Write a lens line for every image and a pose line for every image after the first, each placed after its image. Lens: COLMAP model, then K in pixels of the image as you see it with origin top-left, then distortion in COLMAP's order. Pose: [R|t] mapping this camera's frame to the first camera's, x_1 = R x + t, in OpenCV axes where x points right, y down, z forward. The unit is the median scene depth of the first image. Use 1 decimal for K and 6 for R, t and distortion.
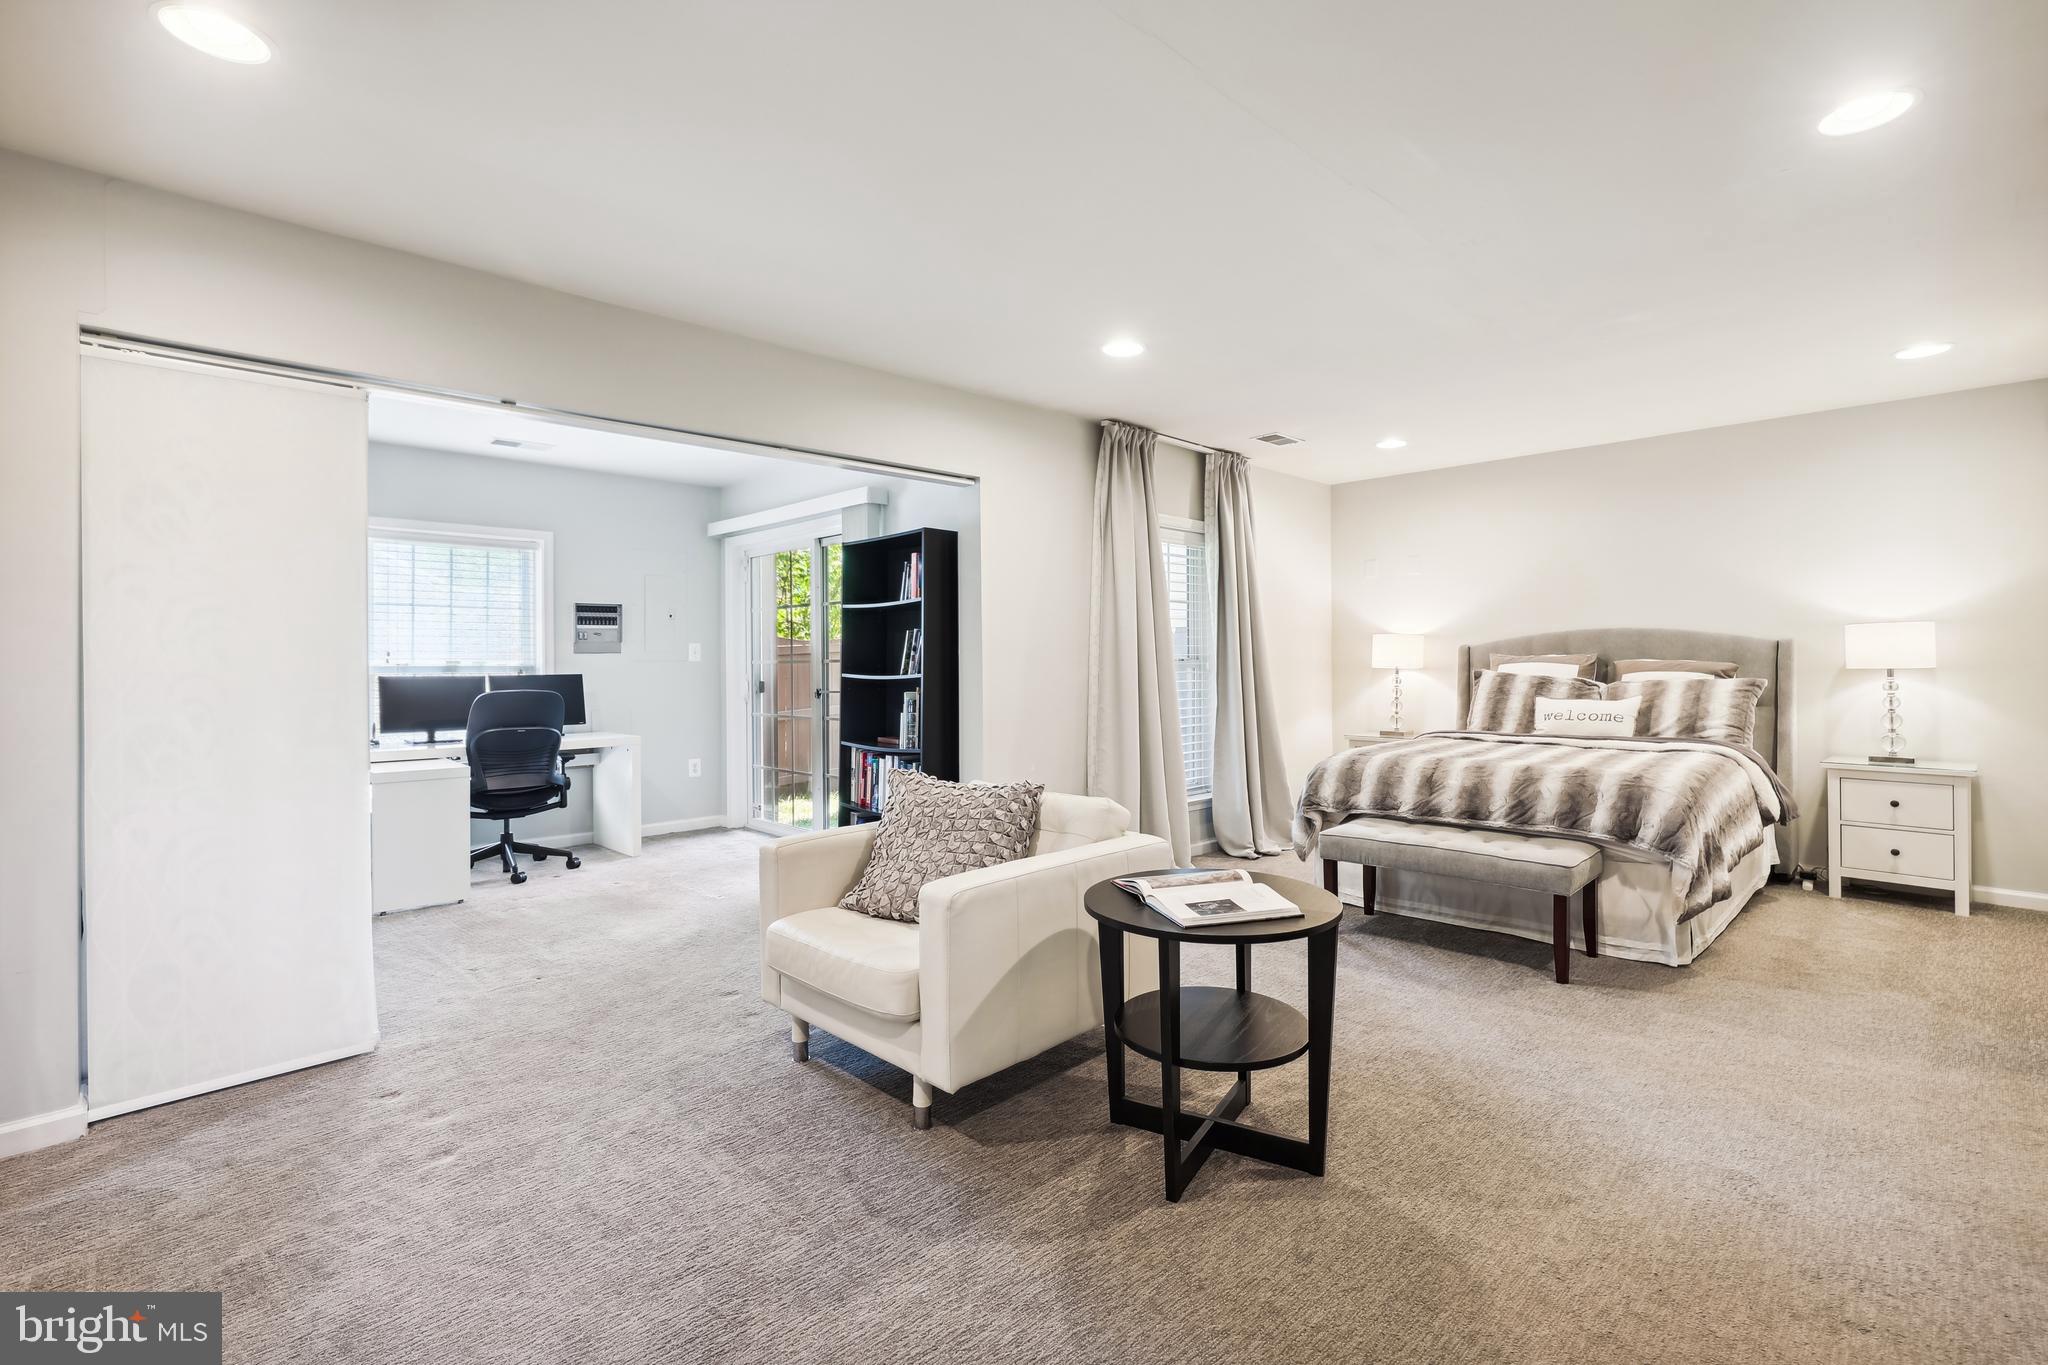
lens RADIAL K [[956.3, 0, 1021.6], [0, 956.3, 660.4], [0, 0, 1]] dist [-0.008145, 0.000563]
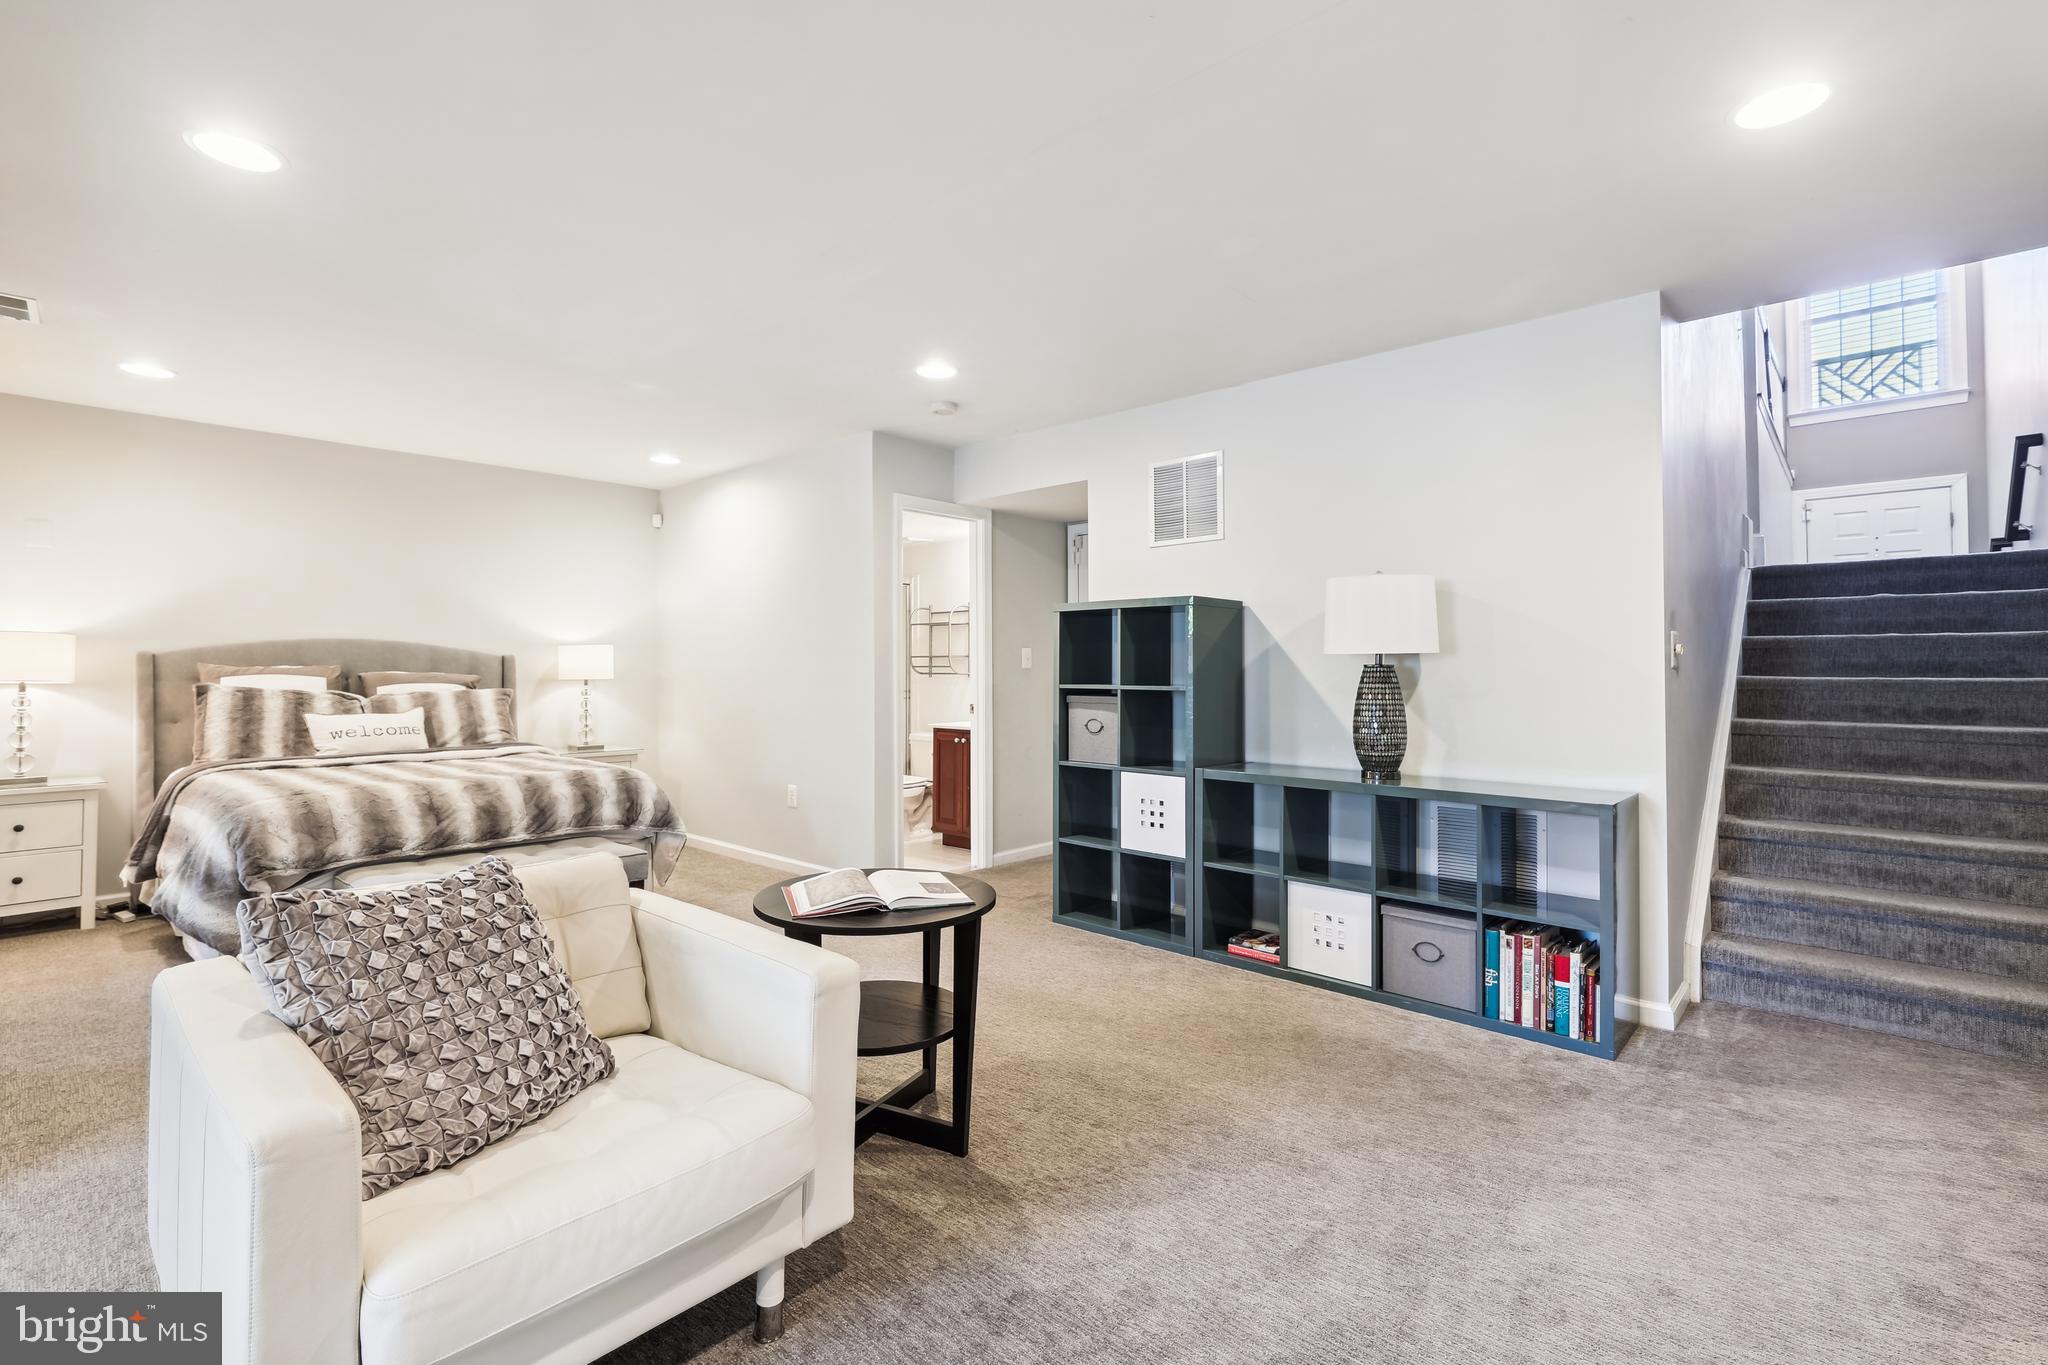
lens RADIAL K [[956.3, 0, 1023.6], [0, 956.3, 675.2], [0, 0, 1]] dist [-0.008145, 0.000563]
pose [[-0.072100, 0.001953, 0.997395, -0.406105], [-0.002258, 0.999995, -0.002122, 0.003423], [-0.997395, -0.002405, -0.072095, 0.430076]]
